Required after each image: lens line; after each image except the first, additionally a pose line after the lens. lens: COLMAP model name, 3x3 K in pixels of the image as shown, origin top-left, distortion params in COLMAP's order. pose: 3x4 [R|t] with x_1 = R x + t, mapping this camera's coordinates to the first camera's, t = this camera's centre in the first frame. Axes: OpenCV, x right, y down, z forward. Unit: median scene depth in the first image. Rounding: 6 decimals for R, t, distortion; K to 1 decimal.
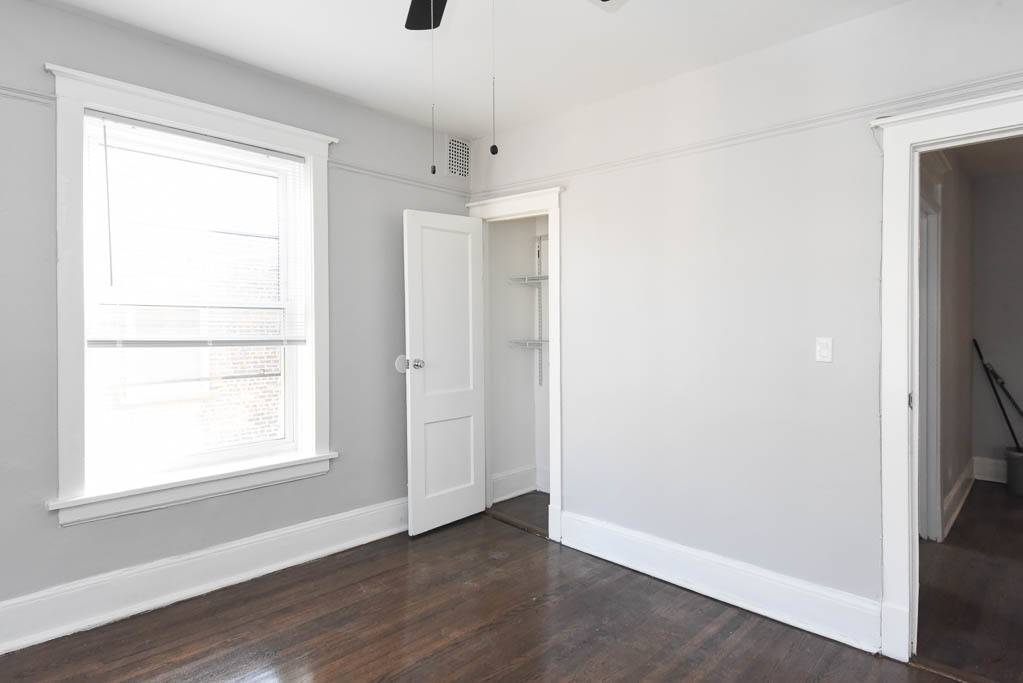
lens RADIAL K [[577.6, 0, 505.3], [0, 577.6, 338.7], [0, 0, 1]] dist [0.000447, 0.001643]
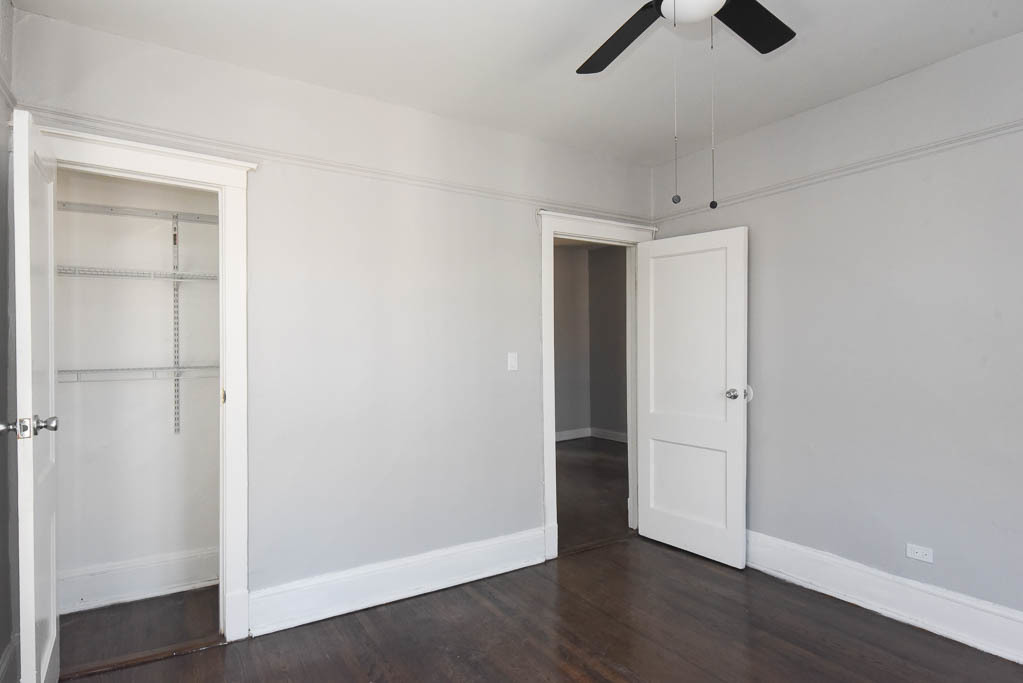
lens RADIAL K [[577.6, 0, 508.6], [0, 577.6, 337.4], [0, 0, 1]] dist [0.000447, 0.001643]
pose [[0.203639, 0.005666, 0.979030, -0.740684], [0.023785, 0.999659, -0.010733, -0.022395], [-0.978757, 0.025471, 0.203435, 0.665130]]
